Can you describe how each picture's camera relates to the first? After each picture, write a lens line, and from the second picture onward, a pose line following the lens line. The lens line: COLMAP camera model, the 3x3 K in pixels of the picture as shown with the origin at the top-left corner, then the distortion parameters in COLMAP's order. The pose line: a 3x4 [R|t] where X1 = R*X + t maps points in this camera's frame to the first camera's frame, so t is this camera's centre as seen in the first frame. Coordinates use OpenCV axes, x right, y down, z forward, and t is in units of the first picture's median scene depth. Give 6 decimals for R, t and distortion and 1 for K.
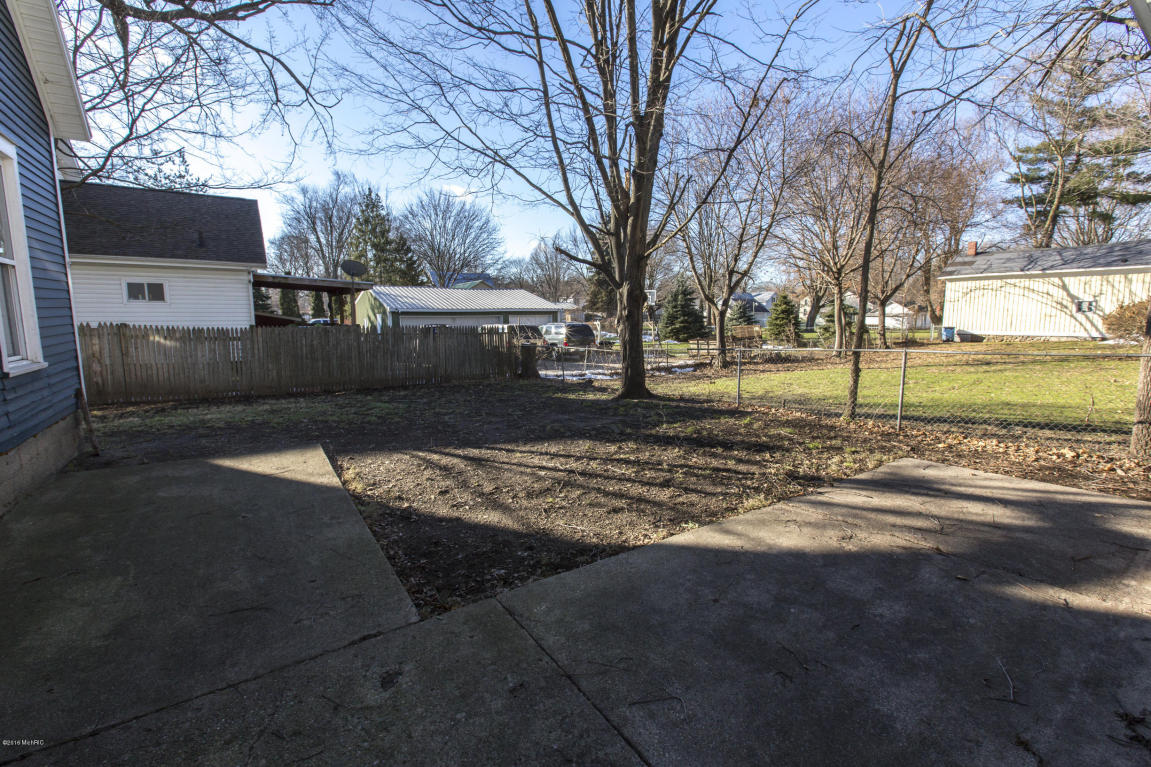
lens RADIAL K [[505.5, 0, 577.1], [0, 505.5, 380.9], [0, 0, 1]] dist [-0.001594, 0.000019]
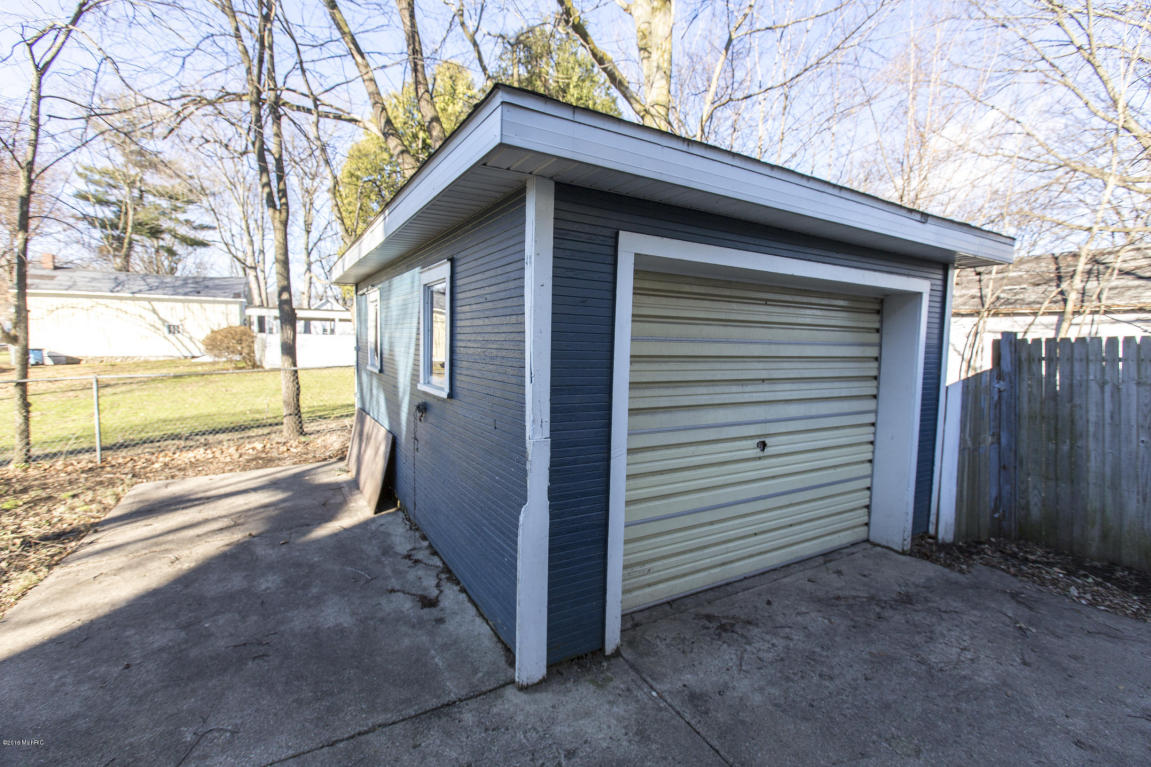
lens RADIAL K [[505.5, 0, 576.8], [0, 505.5, 380.7], [0, 0, 1]] dist [-0.001594, 0.000019]
pose [[0.082994, -0.074586, 0.993755, -0.205704], [0.112877, 0.991481, 0.064989, -0.013608], [-0.990137, 0.106779, 0.090706, 0.032559]]
